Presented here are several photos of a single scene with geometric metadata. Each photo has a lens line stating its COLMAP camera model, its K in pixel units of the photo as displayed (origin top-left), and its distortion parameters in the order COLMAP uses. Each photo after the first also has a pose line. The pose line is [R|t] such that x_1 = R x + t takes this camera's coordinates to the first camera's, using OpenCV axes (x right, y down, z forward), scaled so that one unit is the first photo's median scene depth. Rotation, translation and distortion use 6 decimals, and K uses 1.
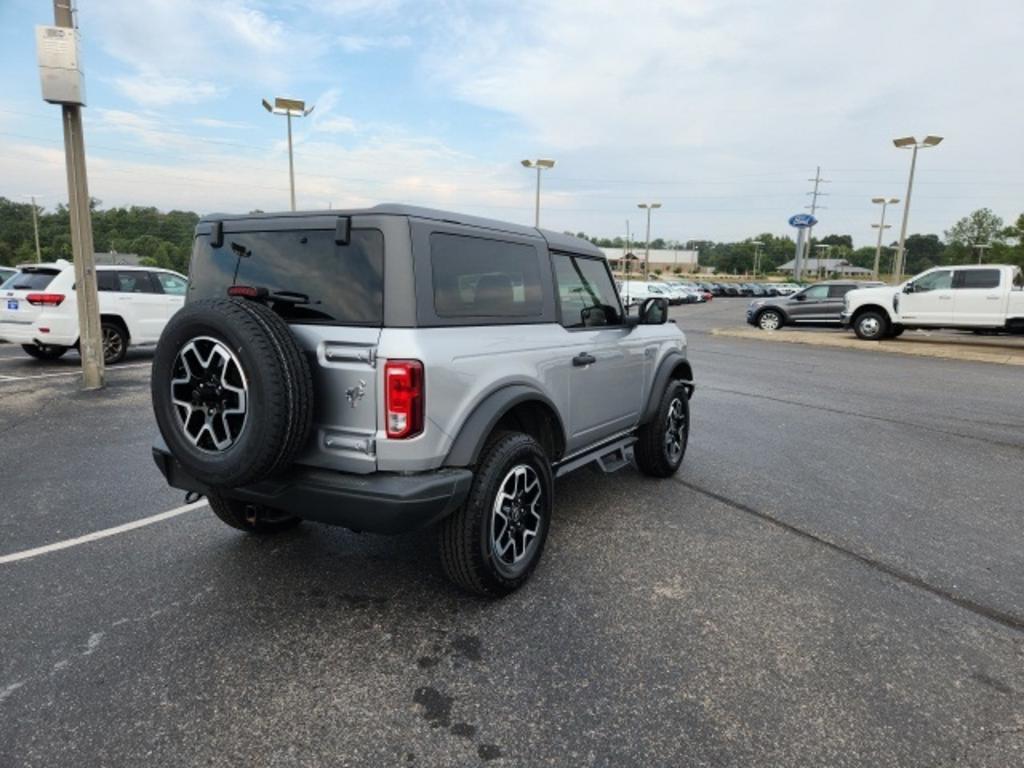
lens RADIAL K [[678.0, 0, 518.3], [0, 678.0, 391.1], [0, 0, 1]] dist [0.082668, -0.070406]
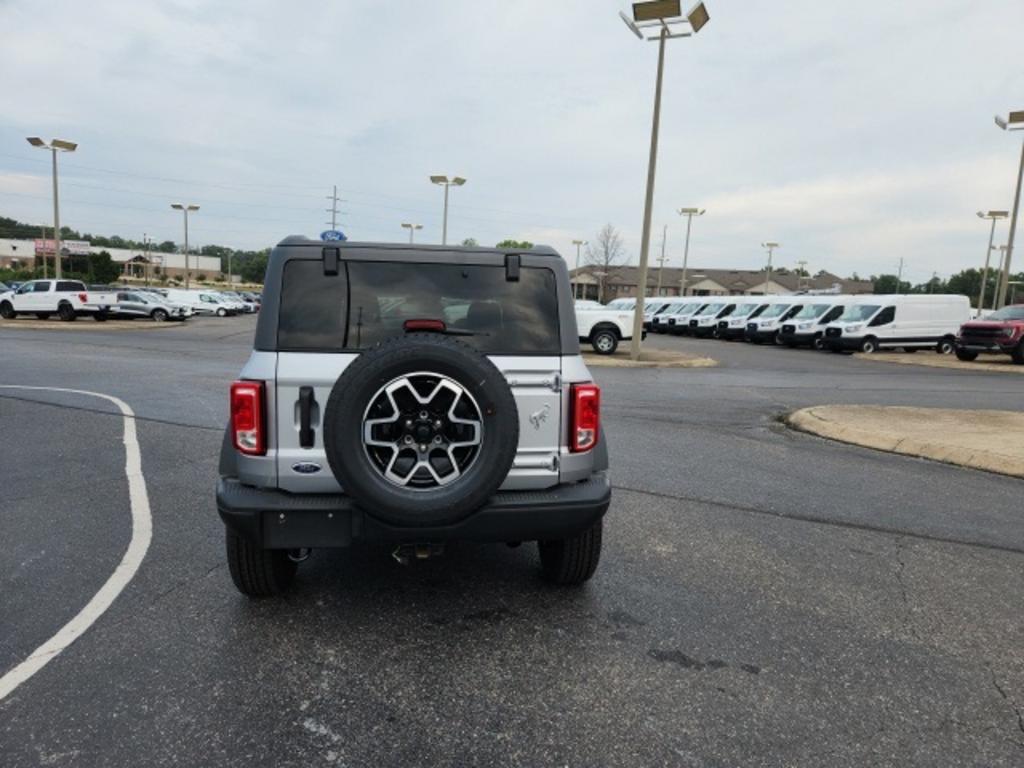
lens RADIAL K [[678.0, 0, 518.3], [0, 678.0, 391.1], [0, 0, 1]] dist [0.082668, -0.070406]
pose [[0.791068, -0.068758, 0.607851, -0.579845], [0.077611, 0.996914, 0.011762, -0.032849], [-0.606785, 0.037871, 0.793964, 0.091932]]
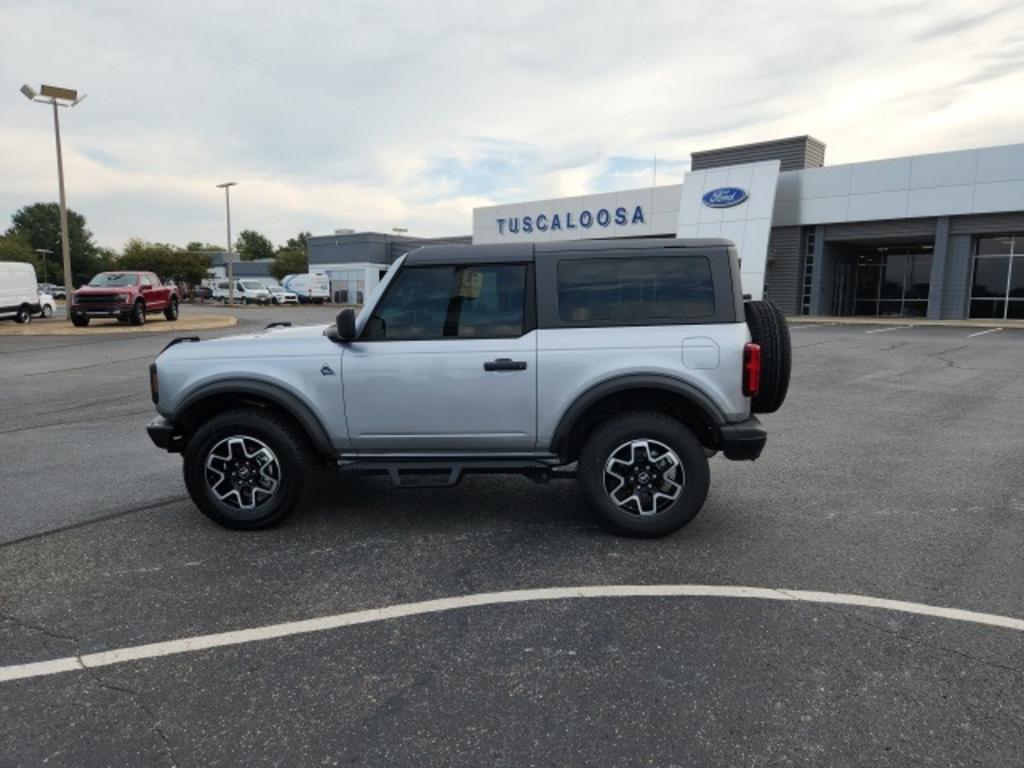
lens RADIAL K [[678.7, 0, 512.0], [0, 678.7, 384.0], [0, 0, 1]] dist [0.078717, -0.072228]
pose [[-0.428238, -0.145077, 0.891944, -1.073759], [0.138694, 0.964783, 0.223514, -0.252686], [-0.892959, 0.219424, -0.393036, 1.427602]]
